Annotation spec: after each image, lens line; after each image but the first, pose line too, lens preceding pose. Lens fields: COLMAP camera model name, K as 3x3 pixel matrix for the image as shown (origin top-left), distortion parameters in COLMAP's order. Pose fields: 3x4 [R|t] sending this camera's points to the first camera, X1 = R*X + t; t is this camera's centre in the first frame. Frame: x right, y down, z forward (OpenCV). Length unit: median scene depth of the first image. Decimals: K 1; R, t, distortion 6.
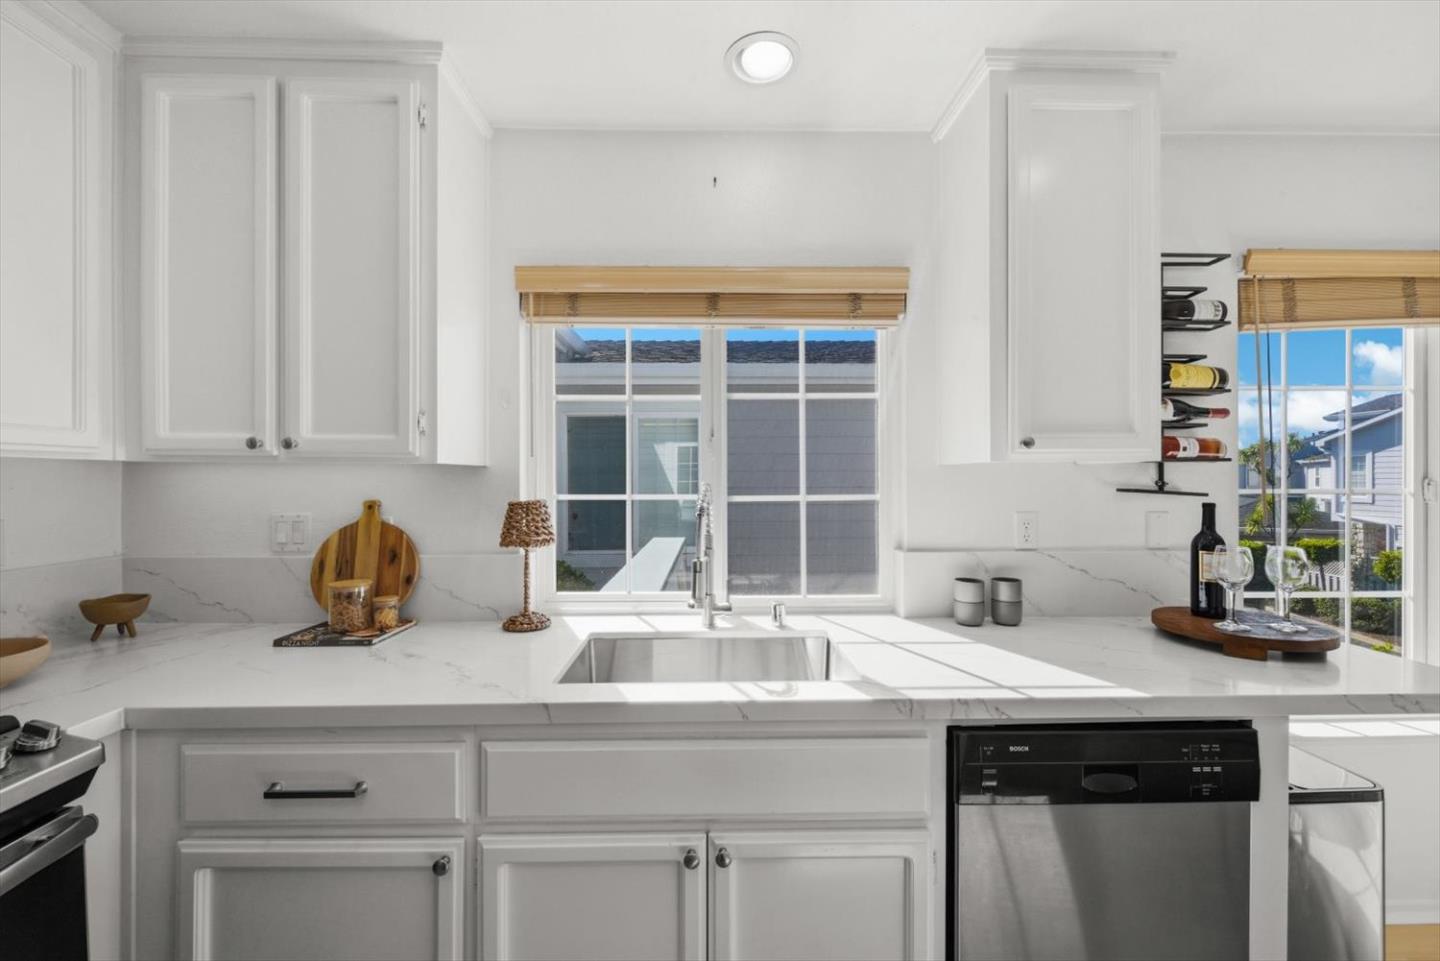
lens RADIAL K [[574.8, 0, 723.1], [0, 574.8, 480.0], [0, 0, 1]] dist [-0.001962, 0.000084]
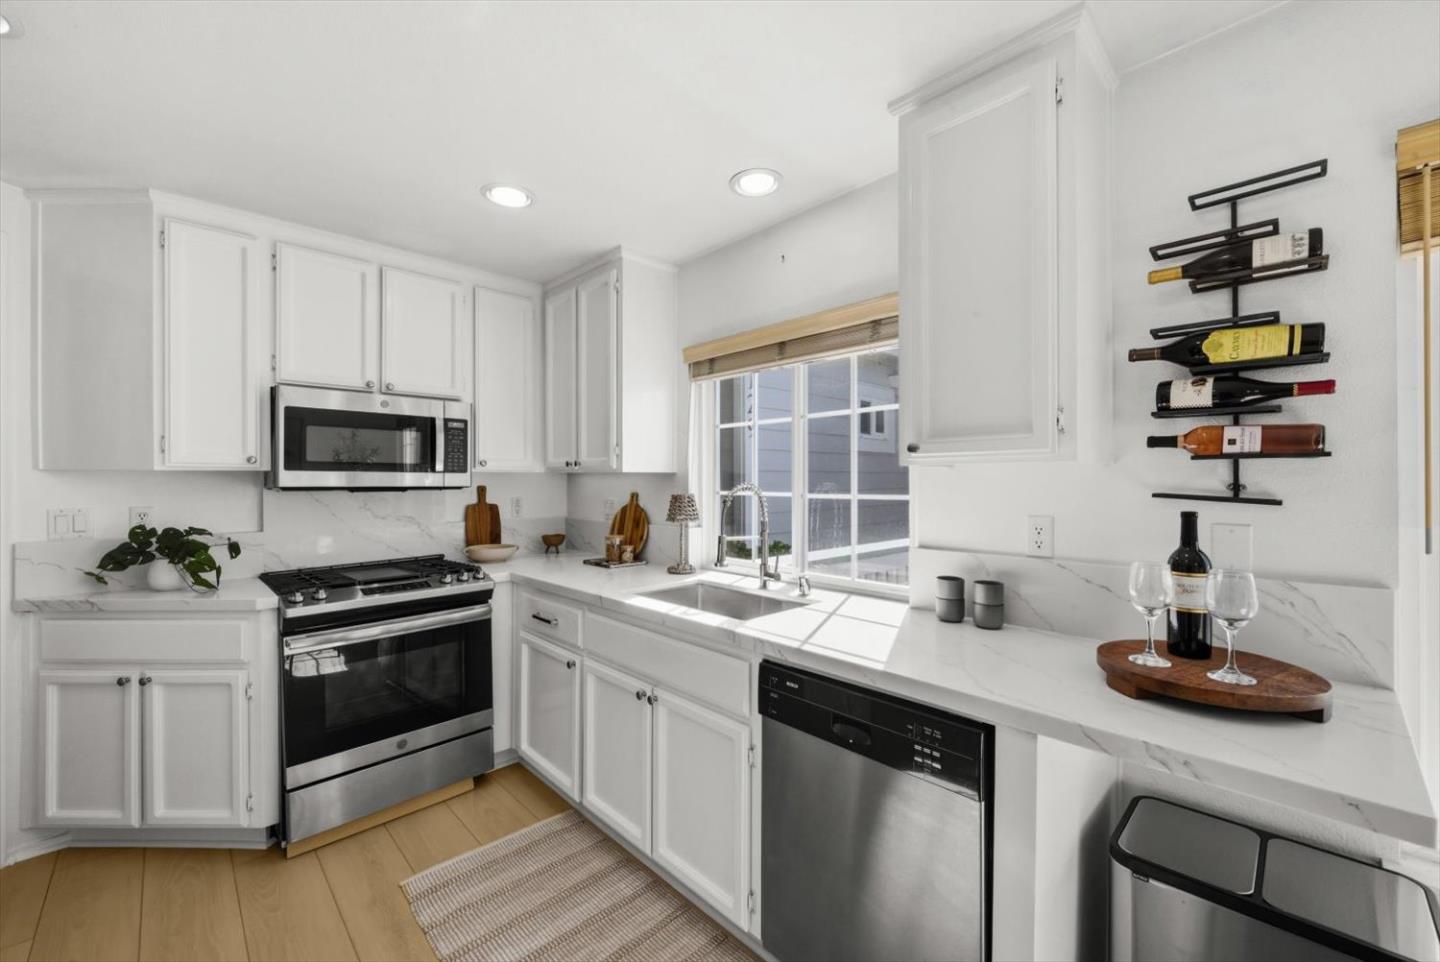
lens RADIAL K [[574.8, 0, 717.9], [0, 574.8, 479.6], [0, 0, 1]] dist [-0.001962, 0.000084]
pose [[0.673498, -0.000423, -0.739189, 0.990758], [-0.002078, 0.999995, -0.002465, -0.001461], [0.739186, 0.003196, 0.673494, -0.013818]]
